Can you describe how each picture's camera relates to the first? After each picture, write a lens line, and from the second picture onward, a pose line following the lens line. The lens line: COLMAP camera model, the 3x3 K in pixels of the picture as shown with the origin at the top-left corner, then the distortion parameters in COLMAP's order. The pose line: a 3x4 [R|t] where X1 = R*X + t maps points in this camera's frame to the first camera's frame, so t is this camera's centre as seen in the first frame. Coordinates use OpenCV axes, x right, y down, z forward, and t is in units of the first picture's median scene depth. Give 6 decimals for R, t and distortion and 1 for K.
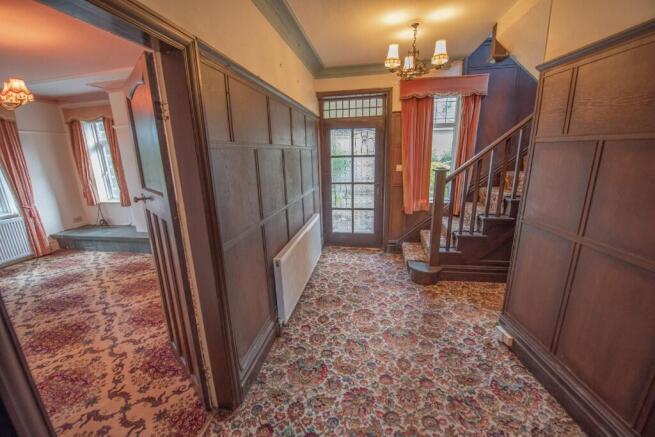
lens RADIAL K [[266.9, 0, 325.4], [0, 266.9, 219.4], [0, 0, 1]] dist [-0.016247, -0.000071]
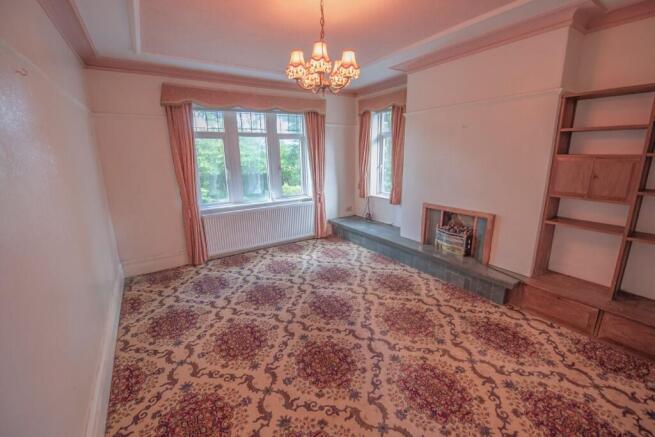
lens RADIAL K [[266.9, 0, 325.4], [0, 266.9, 219.4], [0, 0, 1]] dist [-0.016247, -0.000071]
pose [[0.693386, 0.197199, -0.693057, -0.317553], [-0.183814, 0.978409, 0.094490, -0.049459], [0.696726, 0.061876, 0.714663, 0.218059]]
